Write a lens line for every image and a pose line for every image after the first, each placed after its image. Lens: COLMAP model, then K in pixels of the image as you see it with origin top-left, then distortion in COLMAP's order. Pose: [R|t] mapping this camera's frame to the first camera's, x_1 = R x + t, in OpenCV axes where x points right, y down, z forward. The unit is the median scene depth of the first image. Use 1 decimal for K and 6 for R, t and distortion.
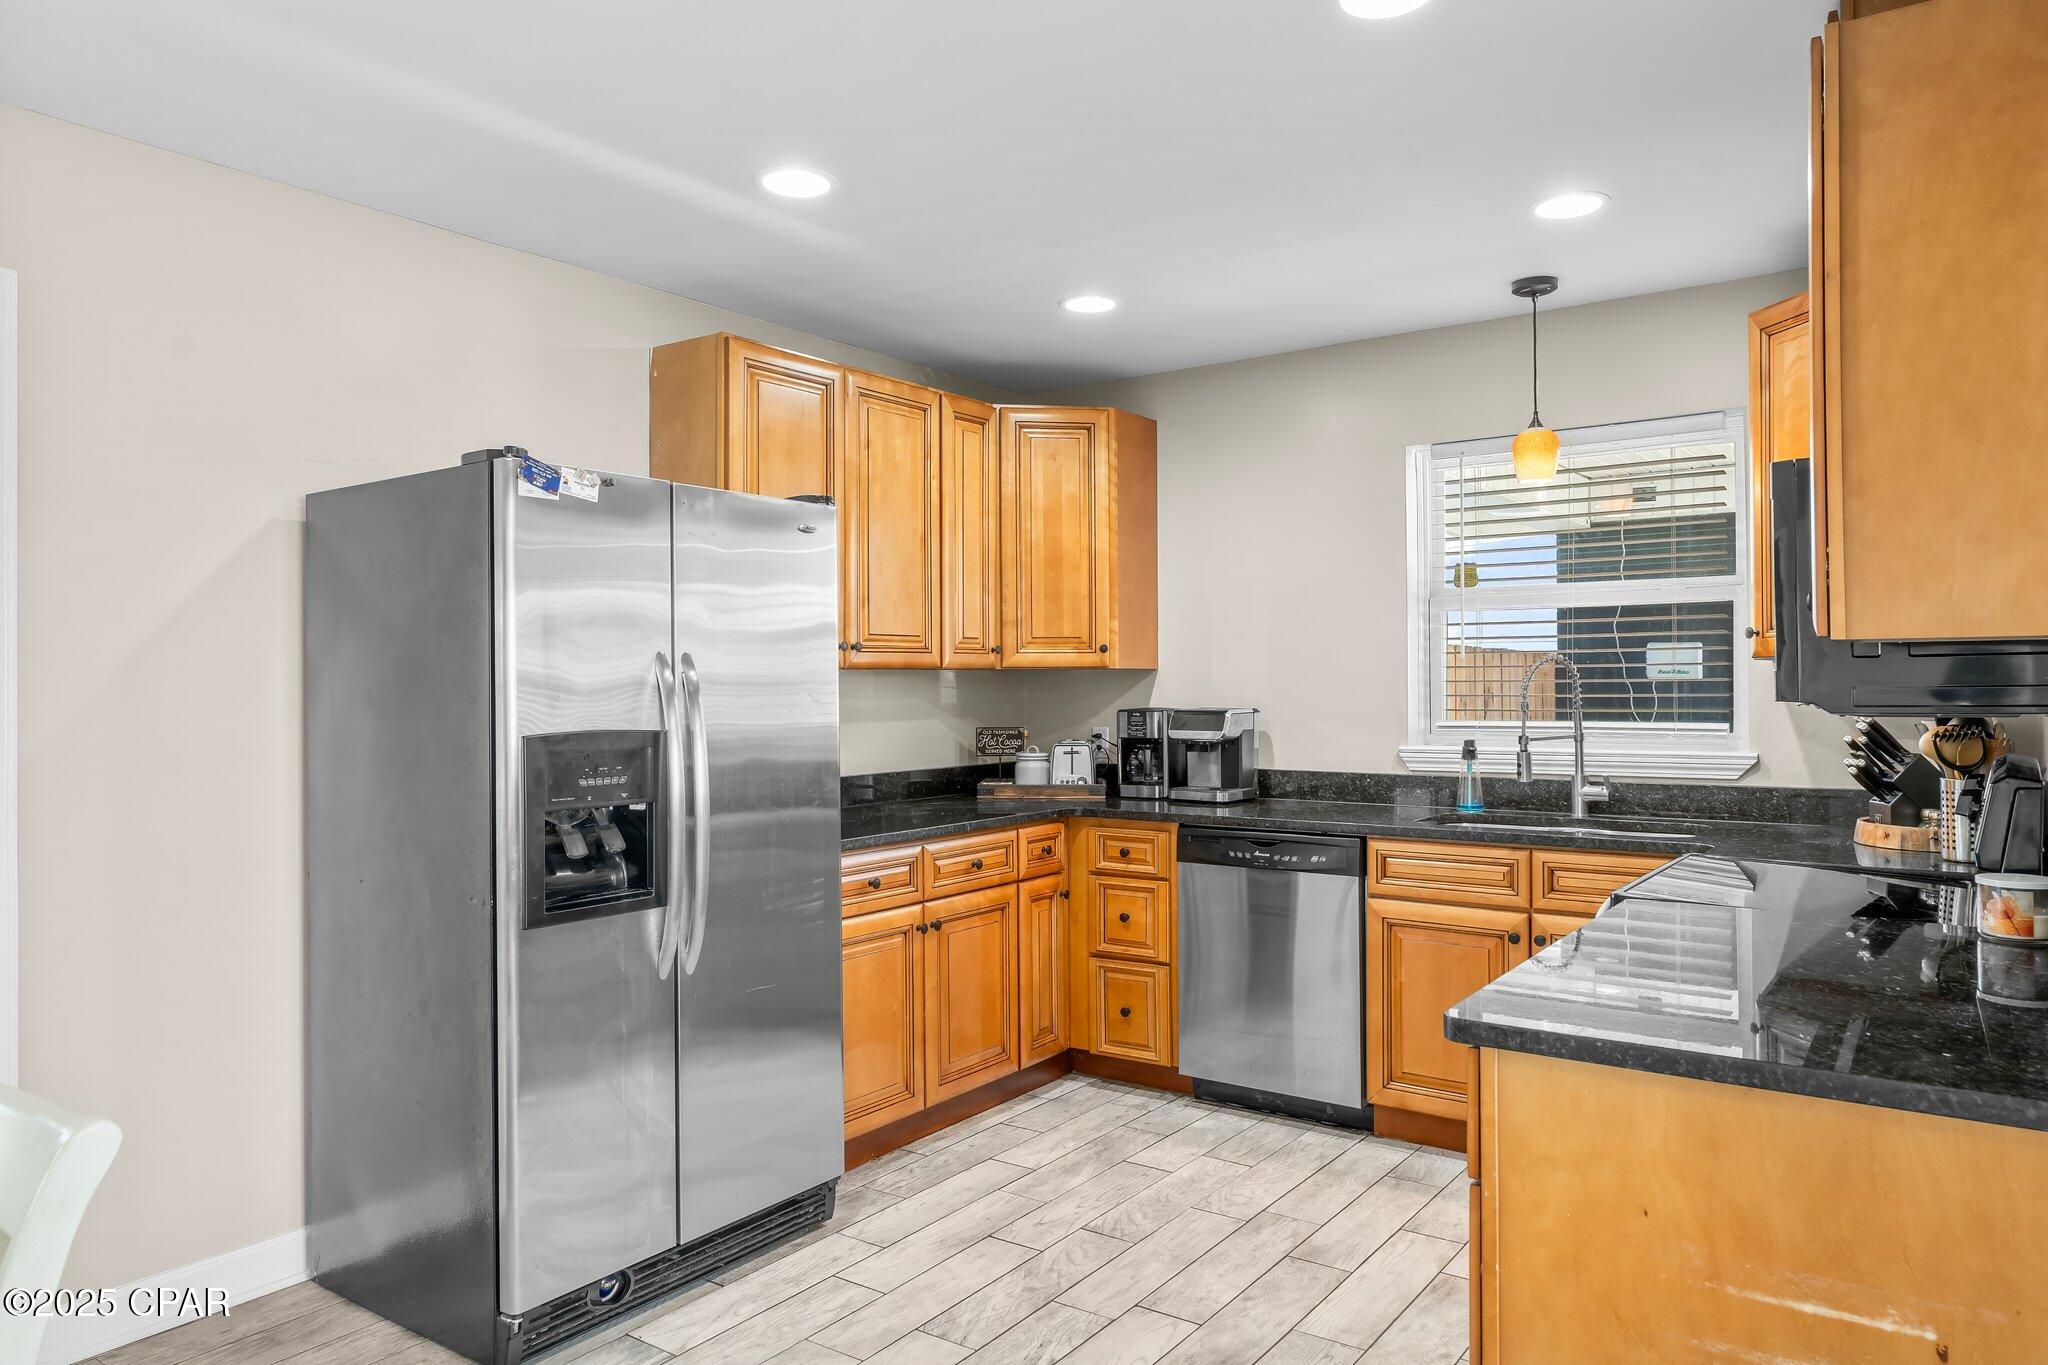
lens RADIAL K [[1341.8, 0, 1019.7], [0, 1341.8, 665.0], [0, 0, 1]] dist [-0.011477, -0.004390]
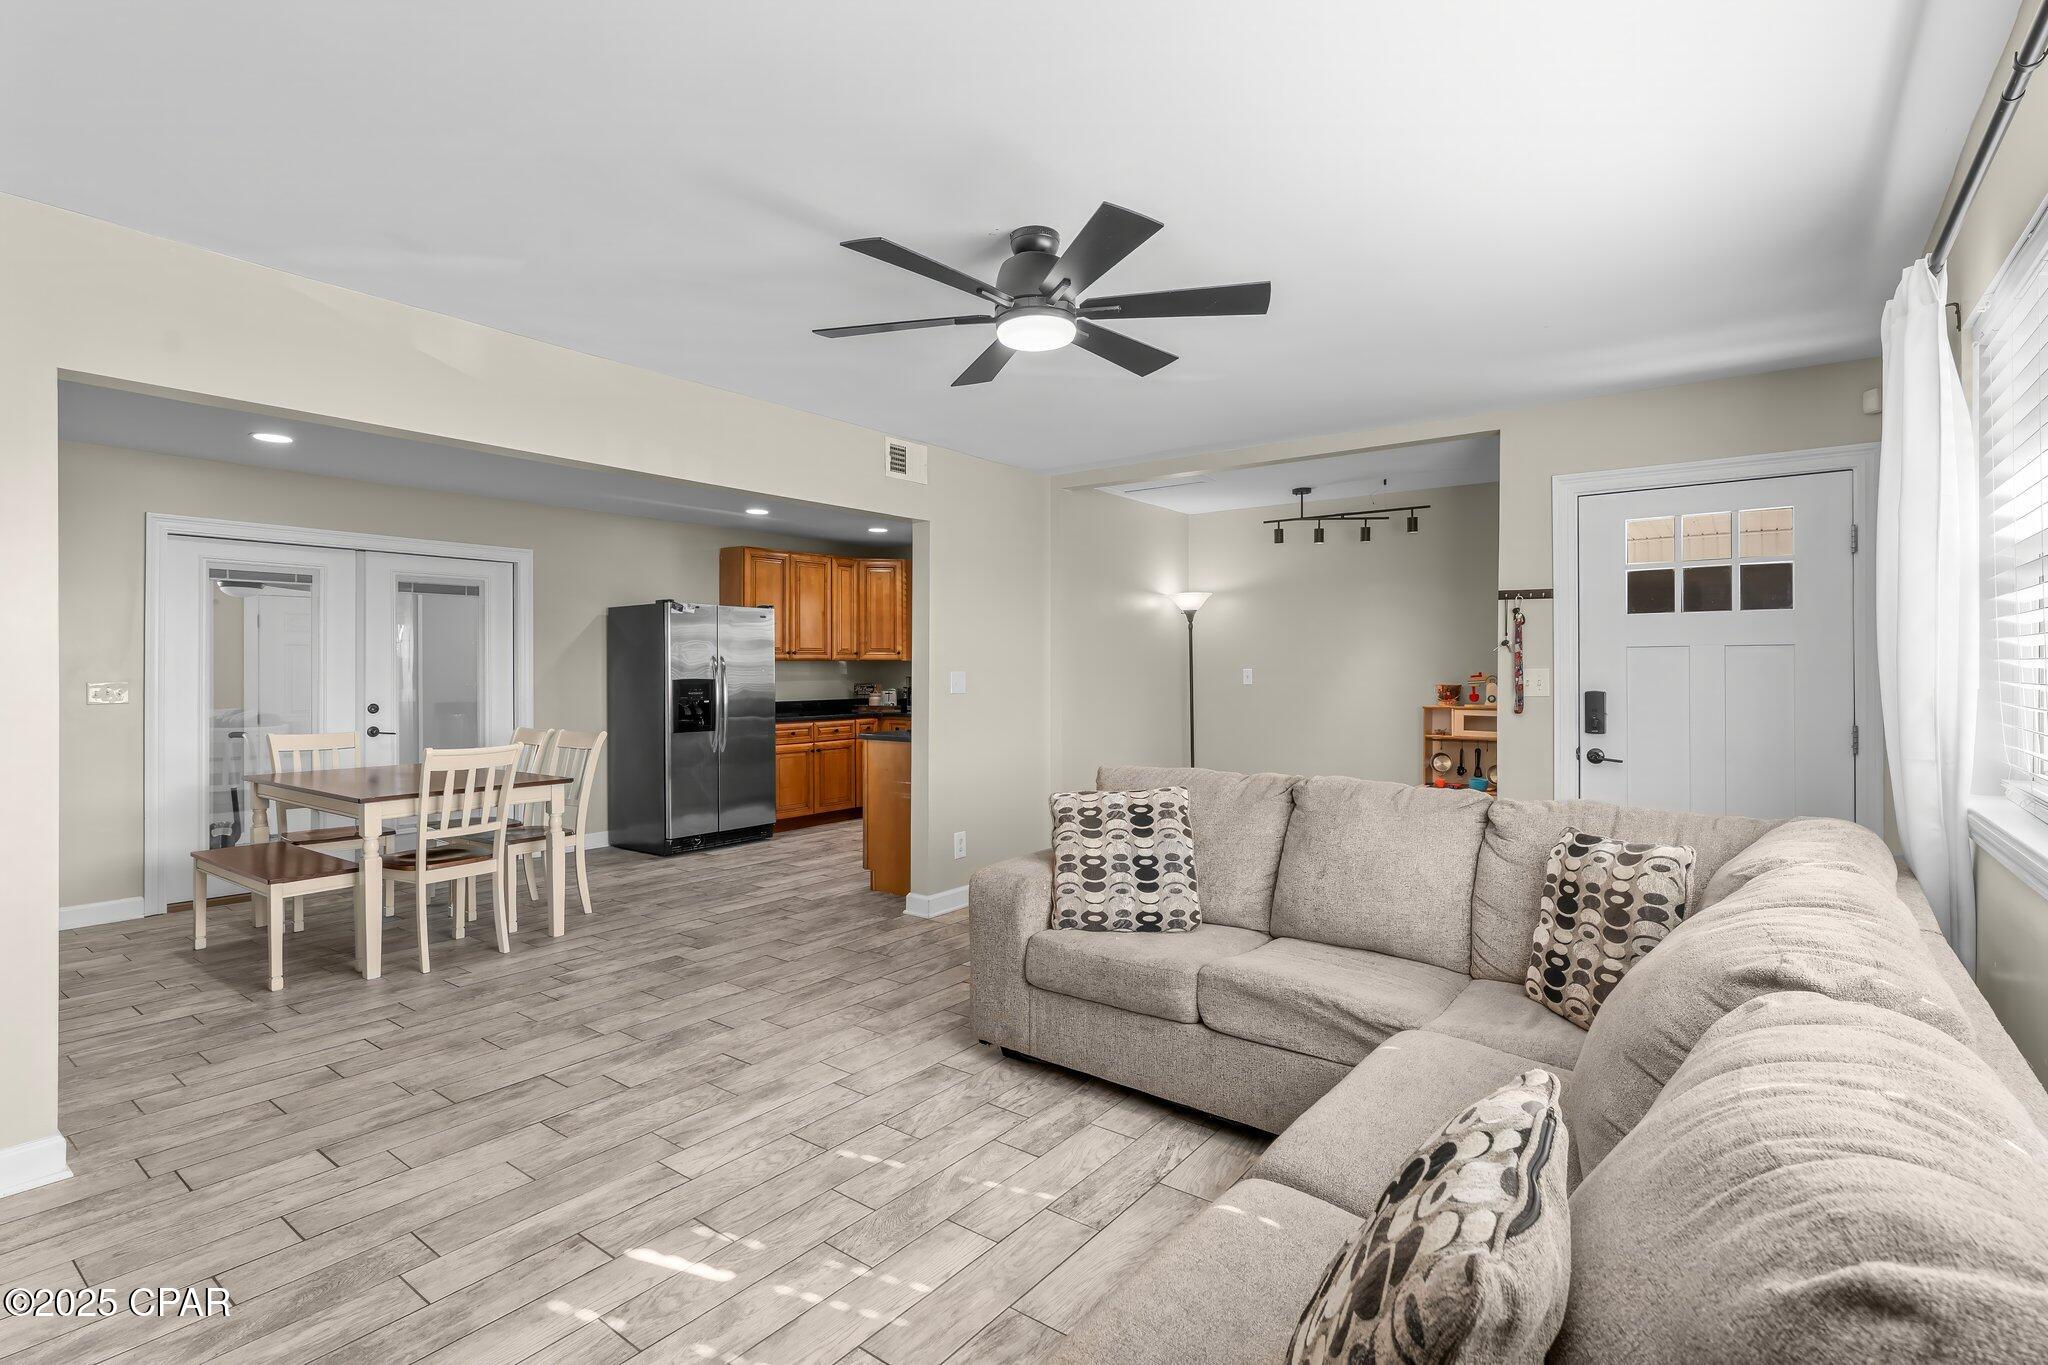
lens RADIAL K [[966.2, 0, 1034.4], [0, 966.2, 669.3], [0, 0, 1]] dist [0.003676, -0.001122]
pose [[0.999934, 0.007414, -0.008804, 0.440066], [-0.007263, 0.999827, 0.017095, -0.019258], [0.008929, -0.017030, 0.999815, -1.120195]]
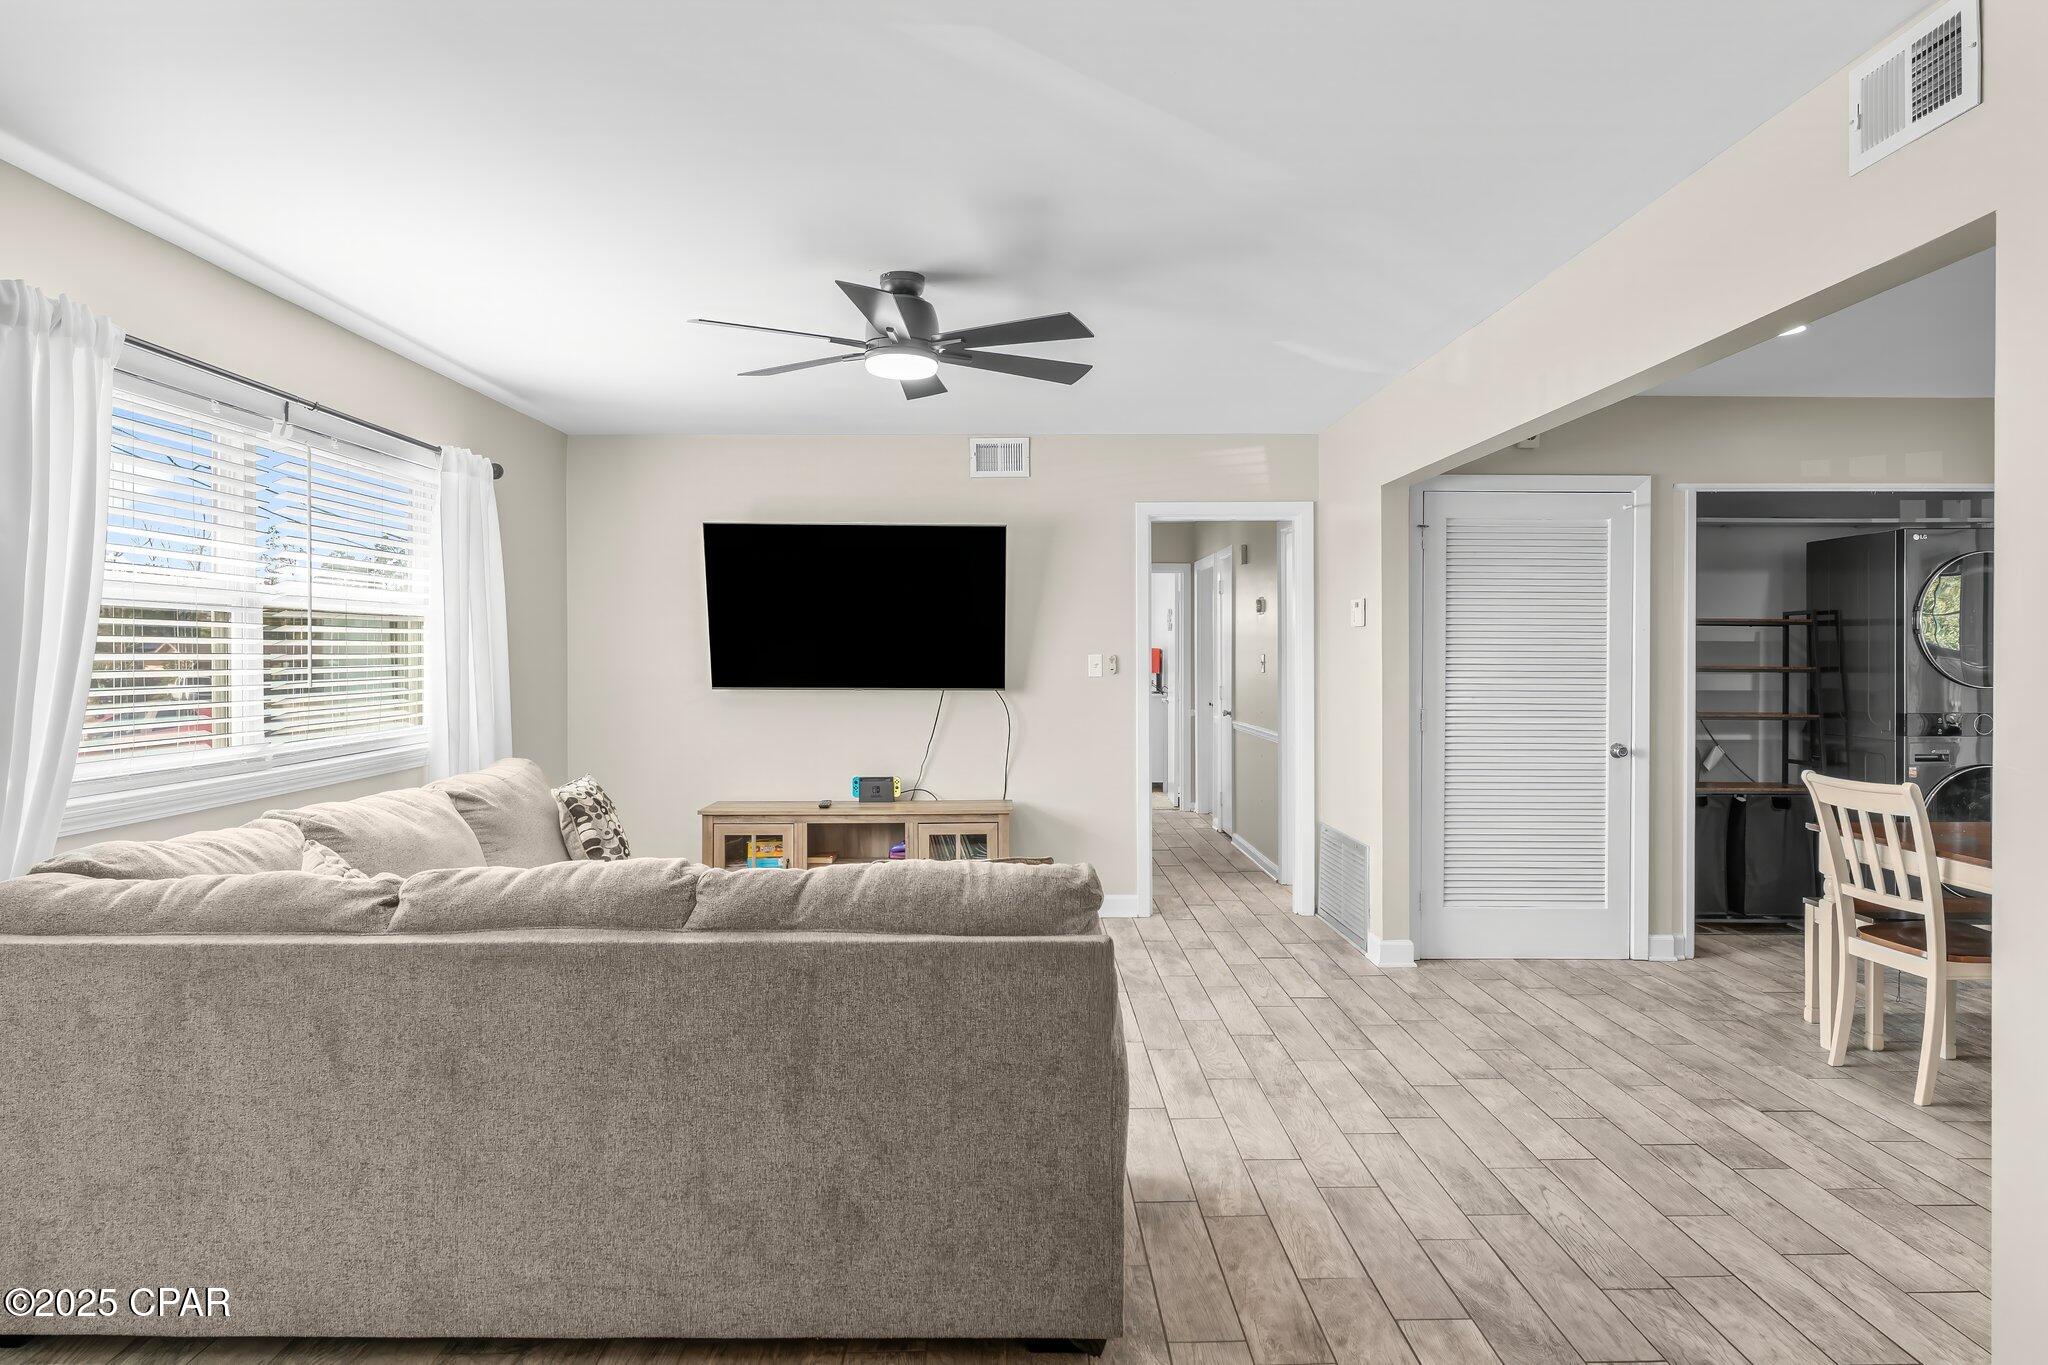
lens RADIAL K [[1252.0, 0, 1040.8], [0, 1252.0, 667.0], [0, 0, 1]] dist [0.016115, -0.001887]
pose [[-0.796236, 0.016798, -0.604753, 0.959301], [0.017788, 0.999832, 0.004352, -0.012953], [0.604725, -0.007291, -0.796401, 0.474791]]
